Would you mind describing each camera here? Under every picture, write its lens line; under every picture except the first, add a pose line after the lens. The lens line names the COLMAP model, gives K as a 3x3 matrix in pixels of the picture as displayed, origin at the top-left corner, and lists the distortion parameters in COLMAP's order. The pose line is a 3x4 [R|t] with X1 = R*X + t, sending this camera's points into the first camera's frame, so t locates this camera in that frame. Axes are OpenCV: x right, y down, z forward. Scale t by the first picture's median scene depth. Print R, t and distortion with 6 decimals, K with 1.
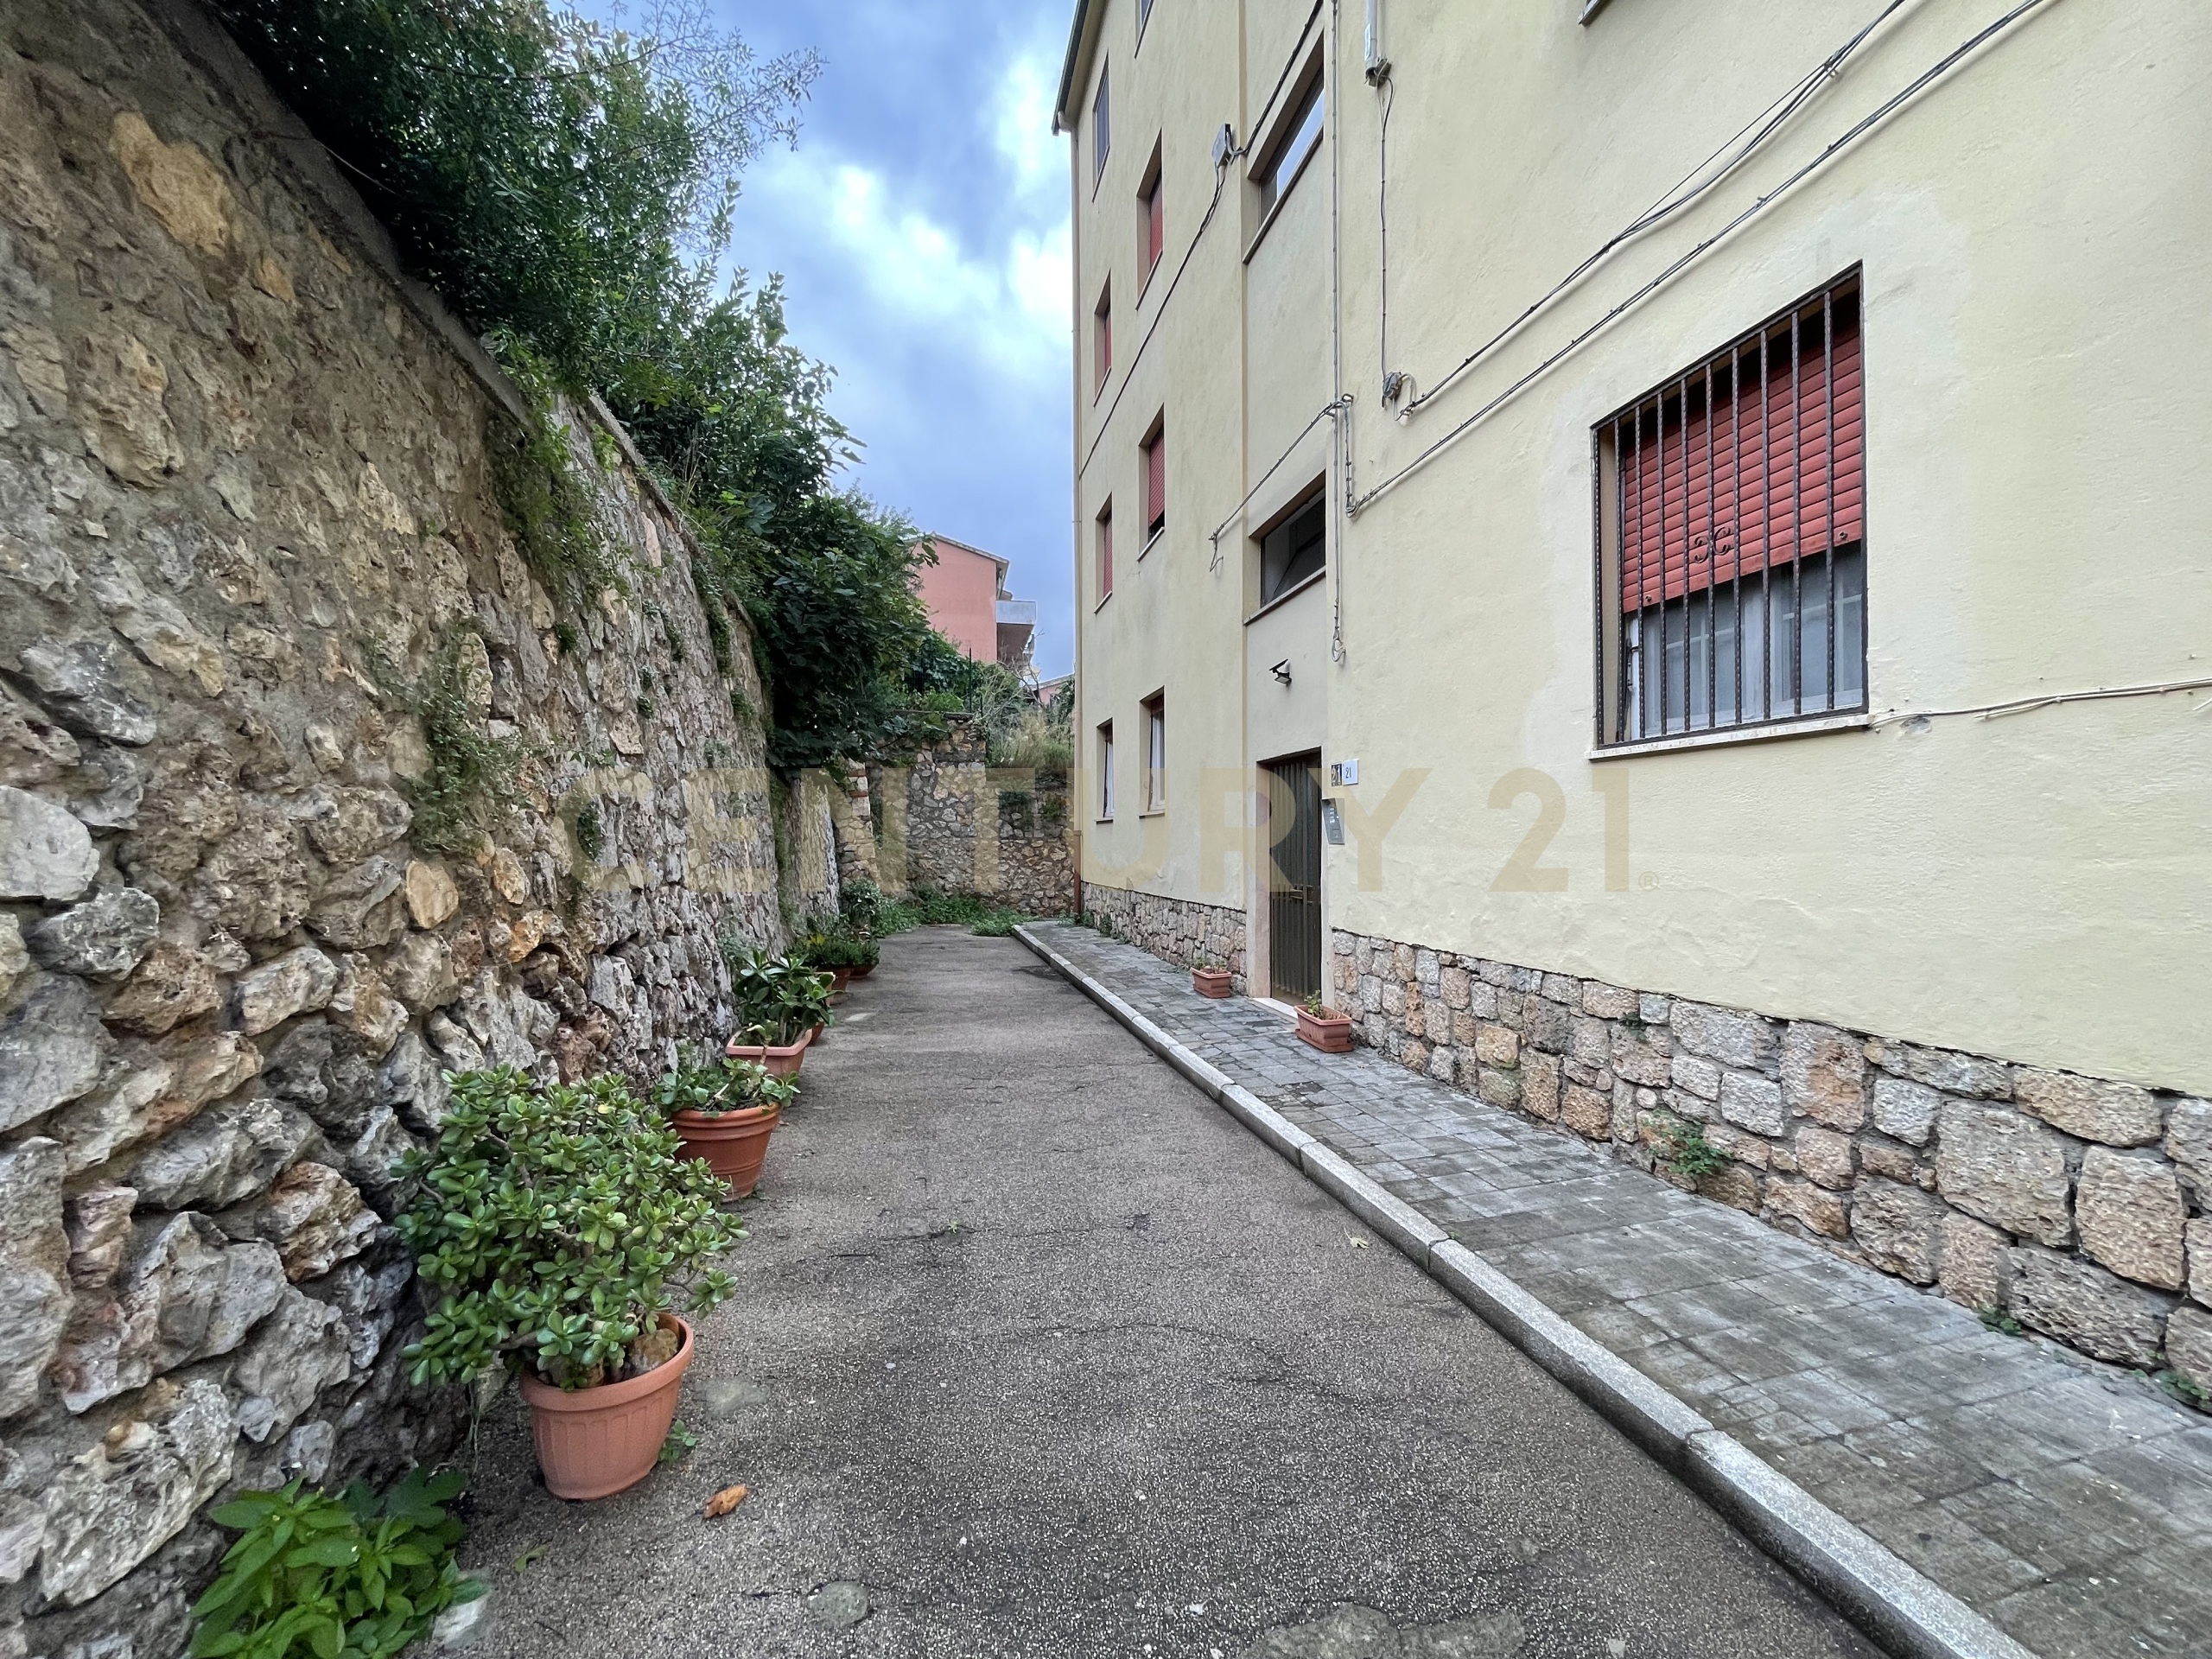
lens RADIAL K [[889.0, 0, 1098.4], [0, 889.0, 842.9], [0, 0, 1]] dist [-0.002533, 0.000291]
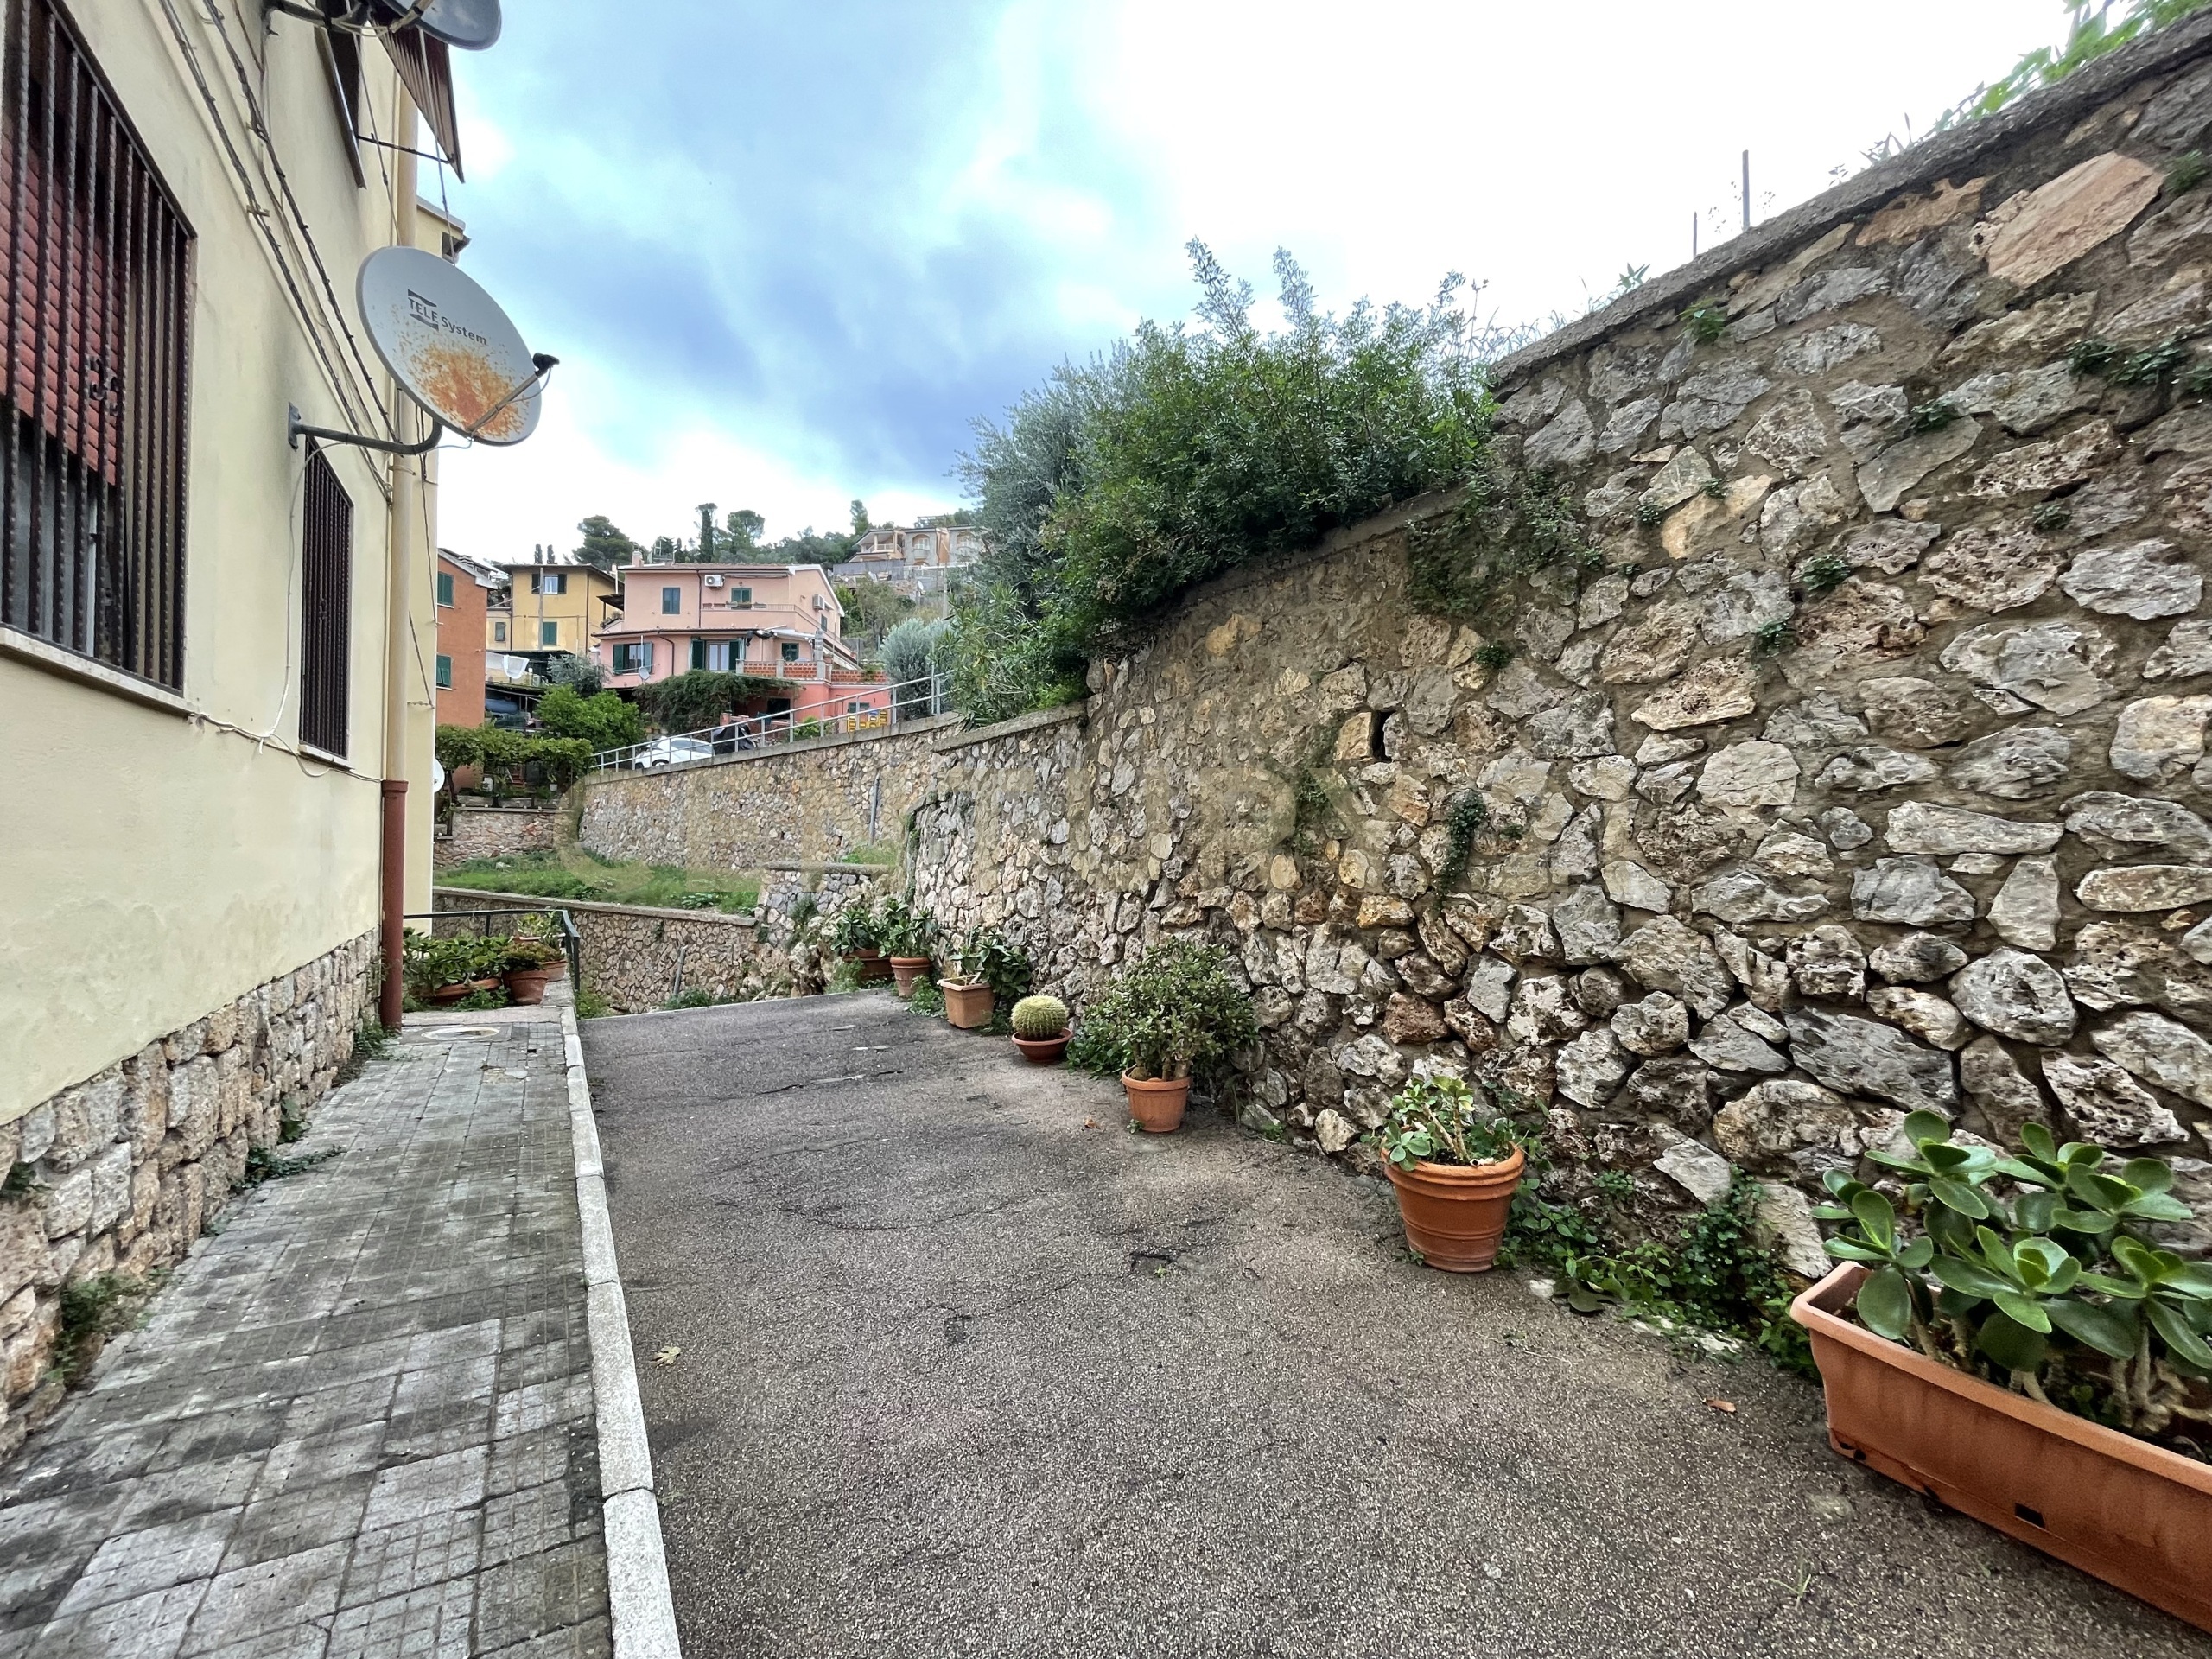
lens RADIAL K [[889.0, 0, 1088.6], [0, 889.0, 832.0], [0, 0, 1]] dist [-0.002533, 0.000291]
pose [[-0.946747, -0.015286, -0.321617, 0.272306], [-0.010793, 0.999818, -0.015749, 0.003365], [0.321799, -0.011439, -0.946739, 2.493755]]
